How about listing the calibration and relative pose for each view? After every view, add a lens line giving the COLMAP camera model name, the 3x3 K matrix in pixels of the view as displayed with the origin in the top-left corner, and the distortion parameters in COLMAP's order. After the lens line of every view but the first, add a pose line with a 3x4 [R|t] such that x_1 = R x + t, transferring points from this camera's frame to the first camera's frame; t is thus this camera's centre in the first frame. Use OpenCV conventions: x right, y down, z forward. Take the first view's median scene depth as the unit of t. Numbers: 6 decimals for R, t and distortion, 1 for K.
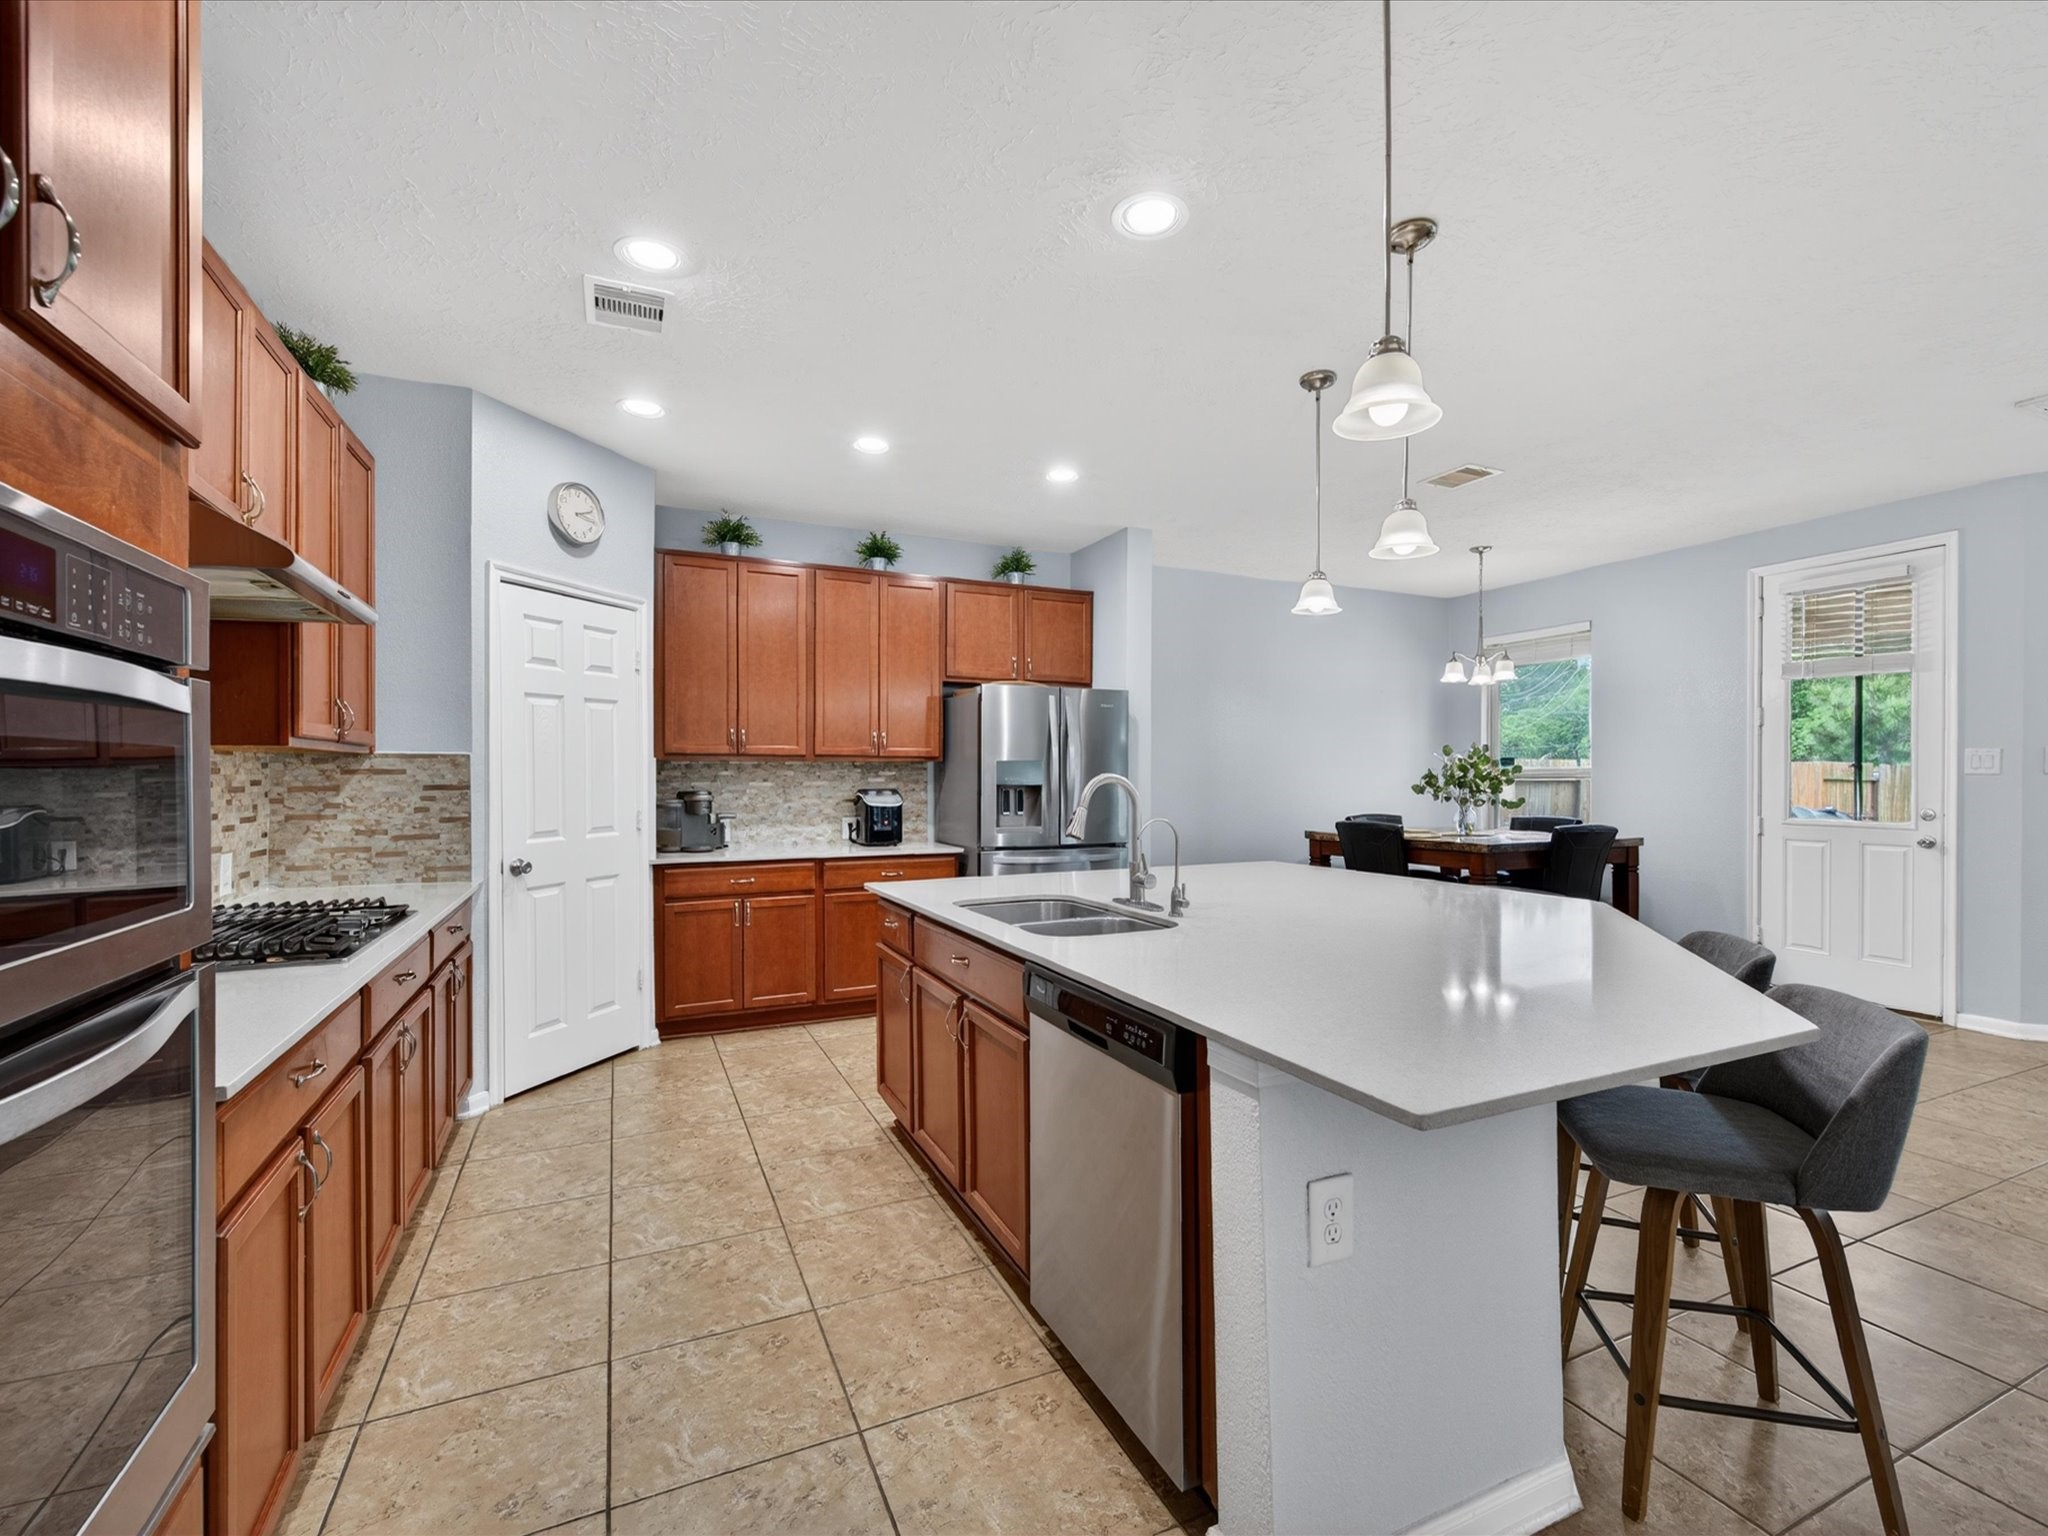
lens RADIAL K [[885.7, 0, 1020.9], [0, 885.7, 772.9], [0, 0, 1]] dist [0.008937, 0.000068]
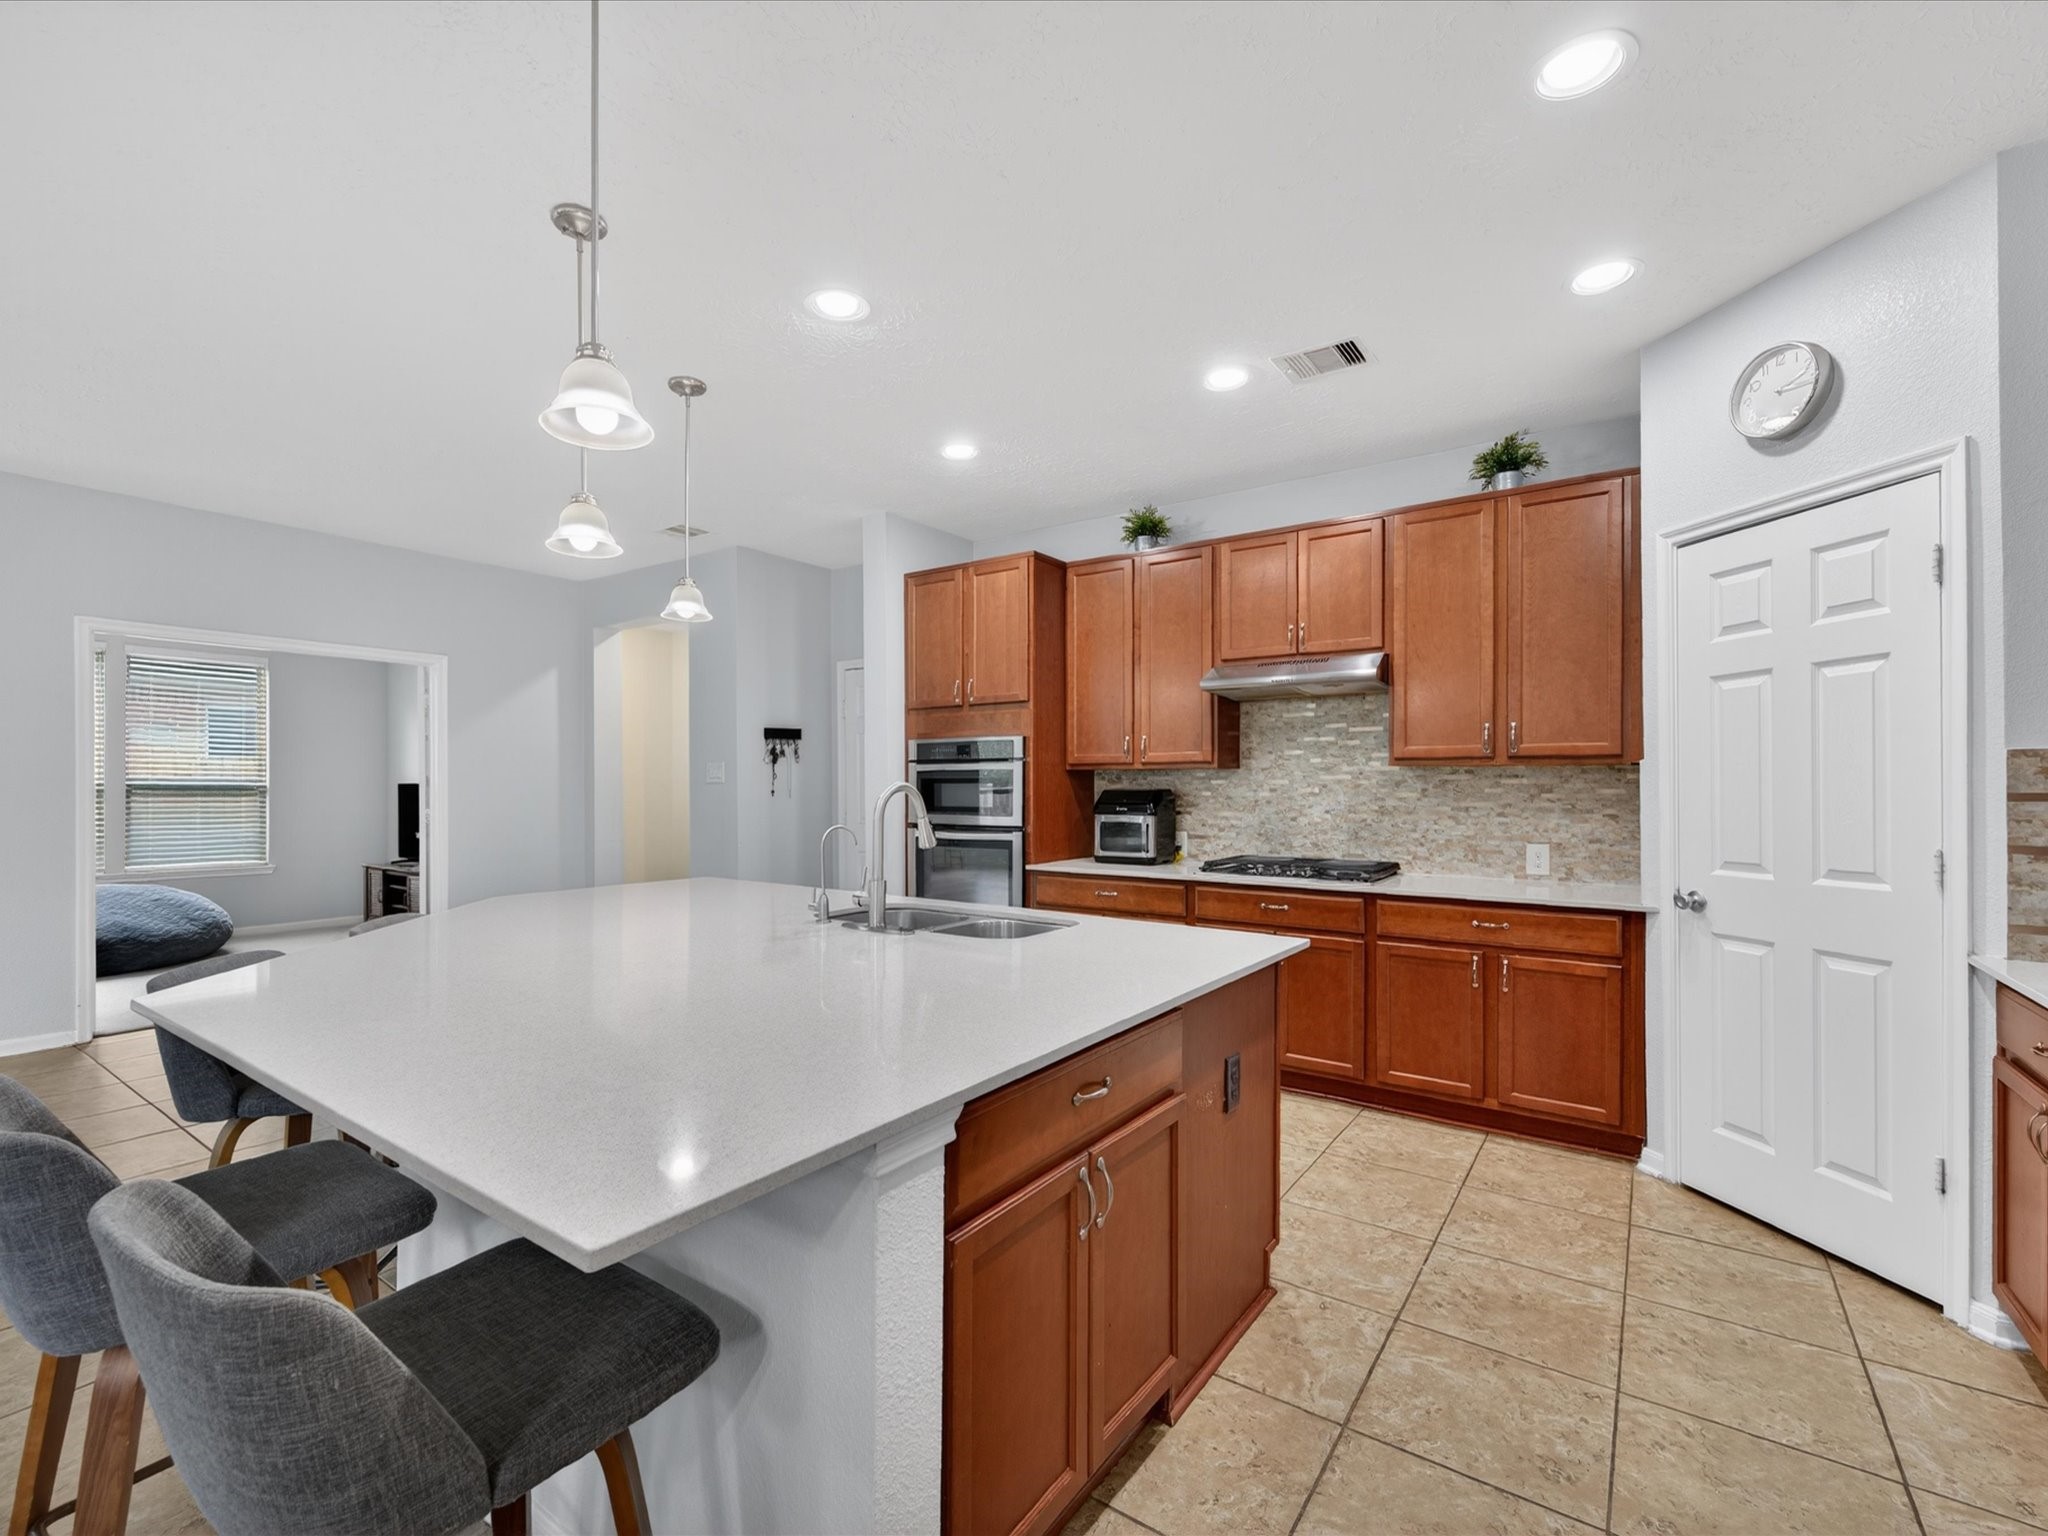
lens RADIAL K [[899.9, 0, 1029.3], [0, 899.9, 767.4], [0, 0, 1]] dist [0.002049, 0.000508]
pose [[-0.855711, -0.012046, -0.517315, 0.361470], [-0.000566, 0.999750, -0.022343, 0.006386], [0.517454, -0.018827, -0.855504, 1.417390]]
